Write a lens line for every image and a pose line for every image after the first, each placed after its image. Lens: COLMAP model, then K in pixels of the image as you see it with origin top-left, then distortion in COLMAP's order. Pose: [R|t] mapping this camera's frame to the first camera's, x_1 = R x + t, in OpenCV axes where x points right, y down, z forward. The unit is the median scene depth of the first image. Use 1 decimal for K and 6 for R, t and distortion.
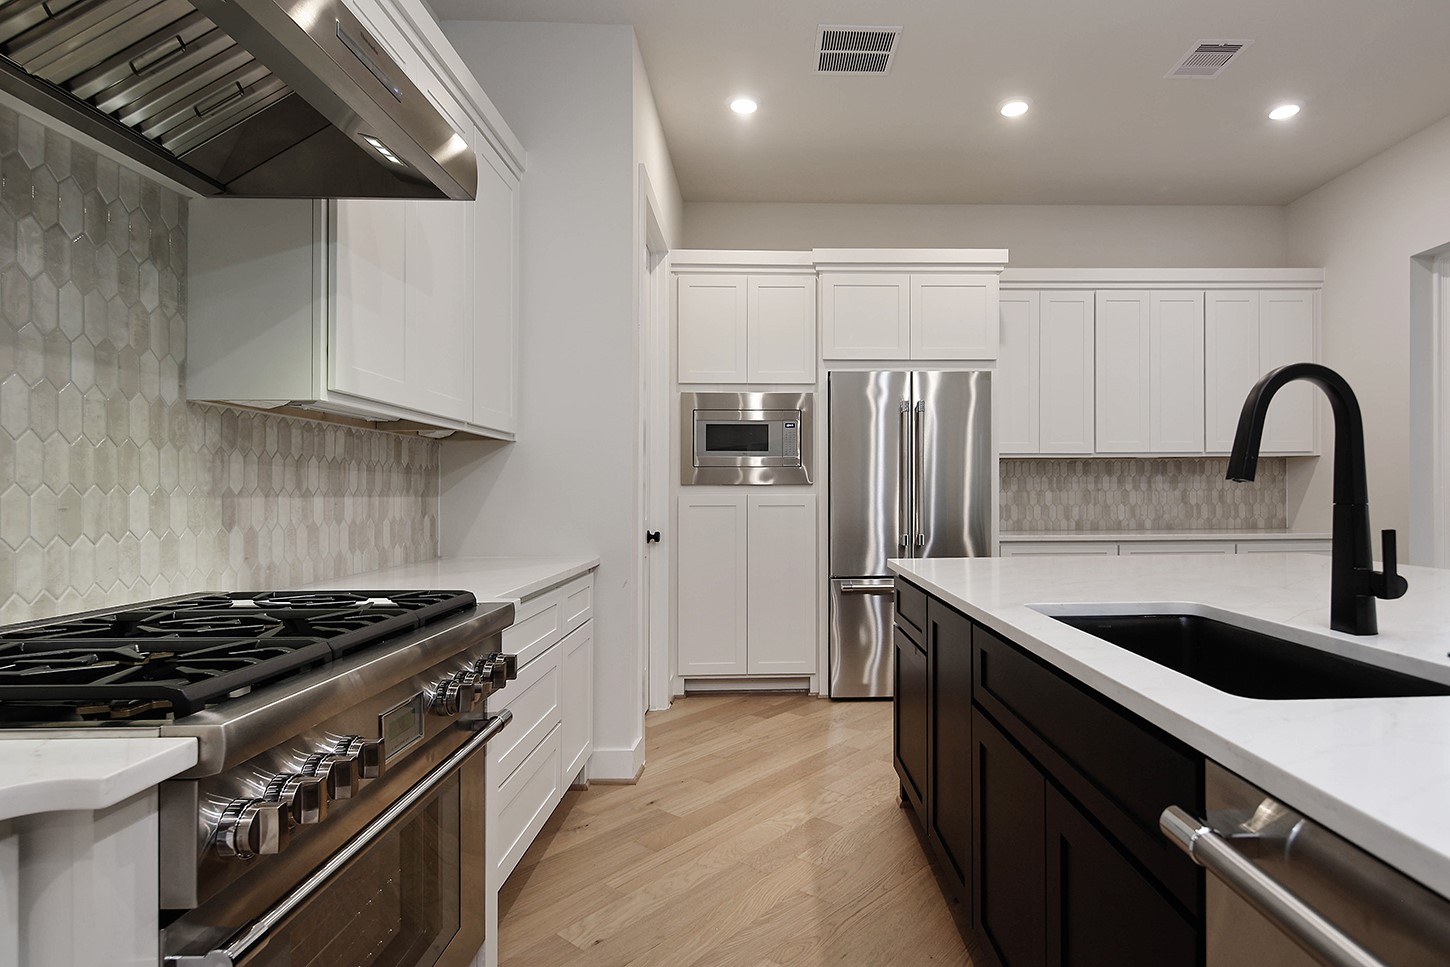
lens RADIAL K [[701.6, 0, 725.0], [0, 701.6, 483.5], [0, 0, 1]] dist [-0.000540, -0.000096]
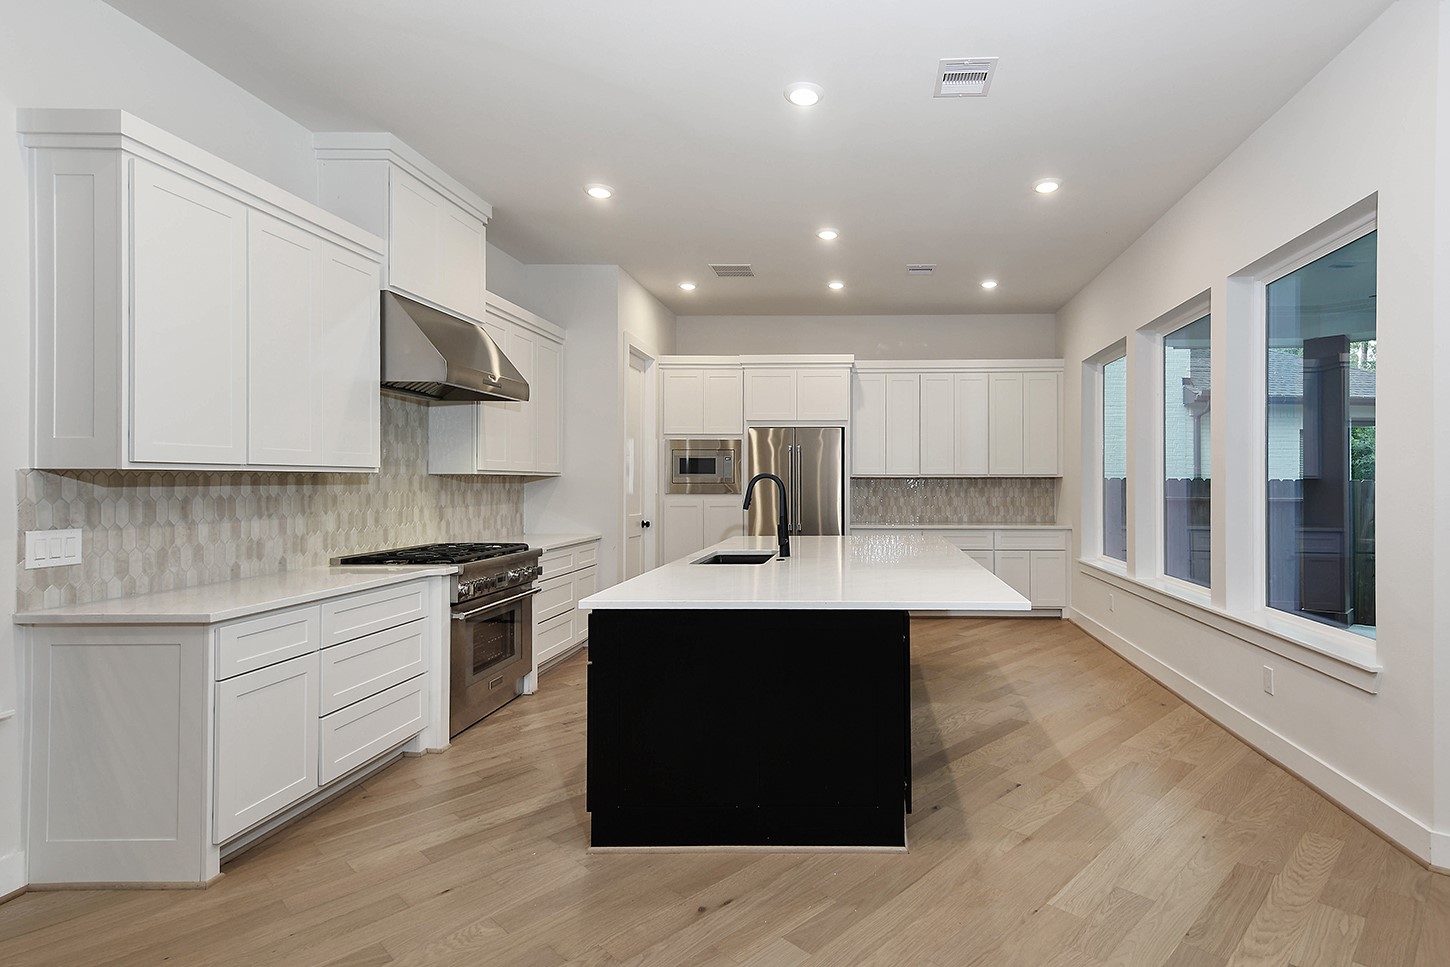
lens RADIAL K [[713.6, 0, 756.4], [0, 713.6, 480.4], [0, 0, 1]] dist [0.000535, 0.000316]
pose [[0.993826, 0.003285, -0.110905, 0.488877], [-0.001298, 0.999837, 0.017985, -0.086321], [0.110946, -0.017730, 0.993668, -0.975459]]
